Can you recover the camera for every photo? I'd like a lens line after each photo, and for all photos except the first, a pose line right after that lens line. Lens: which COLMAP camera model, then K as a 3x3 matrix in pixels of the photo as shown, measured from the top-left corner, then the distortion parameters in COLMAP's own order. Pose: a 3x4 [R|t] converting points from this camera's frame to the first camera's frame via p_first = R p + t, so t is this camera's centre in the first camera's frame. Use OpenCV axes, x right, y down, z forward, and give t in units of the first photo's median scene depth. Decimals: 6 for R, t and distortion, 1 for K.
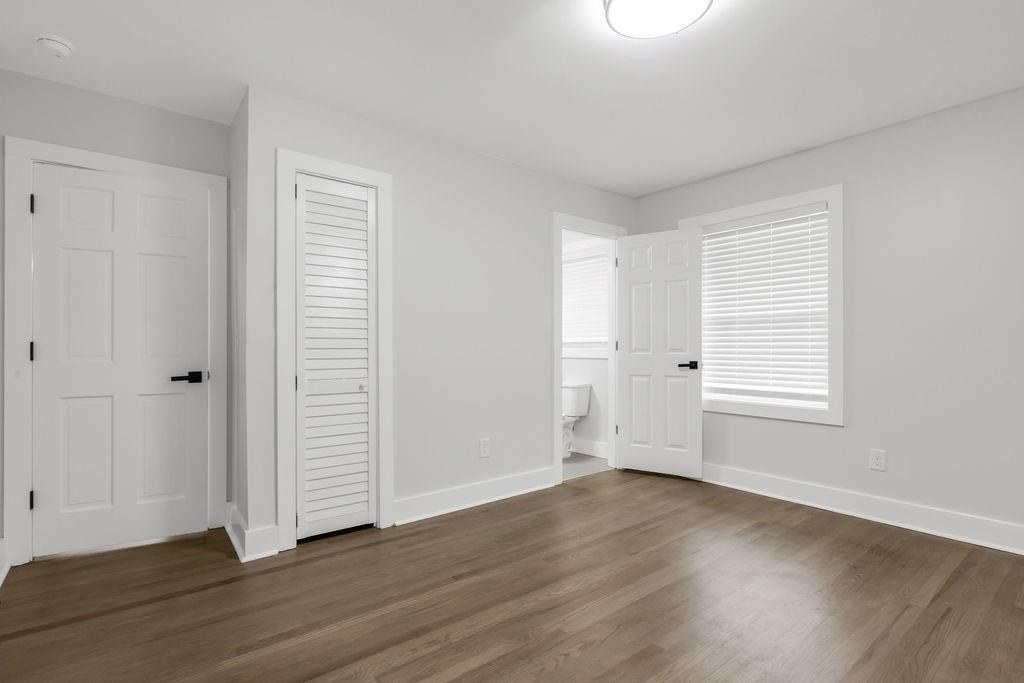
lens RADIAL K [[496.0, 0, 505.0], [0, 496.0, 342.7], [0, 0, 1]] dist [0.000715, -0.003681]
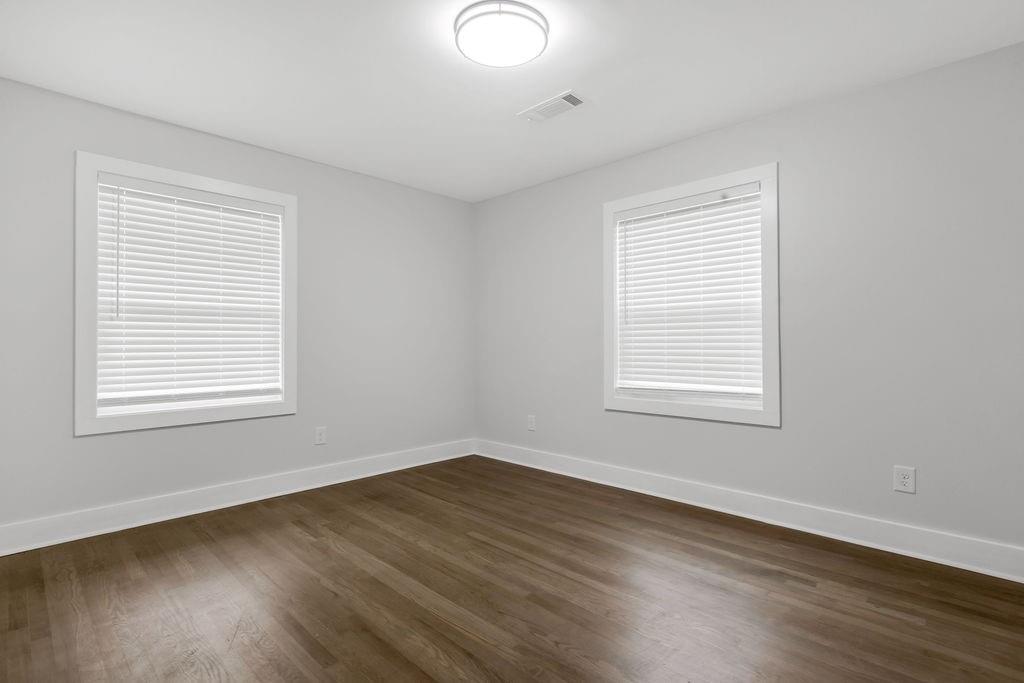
lens RADIAL K [[496.0, 0, 503.2], [0, 496.0, 338.2], [0, 0, 1]] dist [0.000715, -0.003681]
pose [[-0.128221, 0.002627, 0.991742, -0.484421], [-0.007812, 0.999963, -0.003659, -0.000508], [-0.991715, -0.008216, -0.128196, 0.681970]]
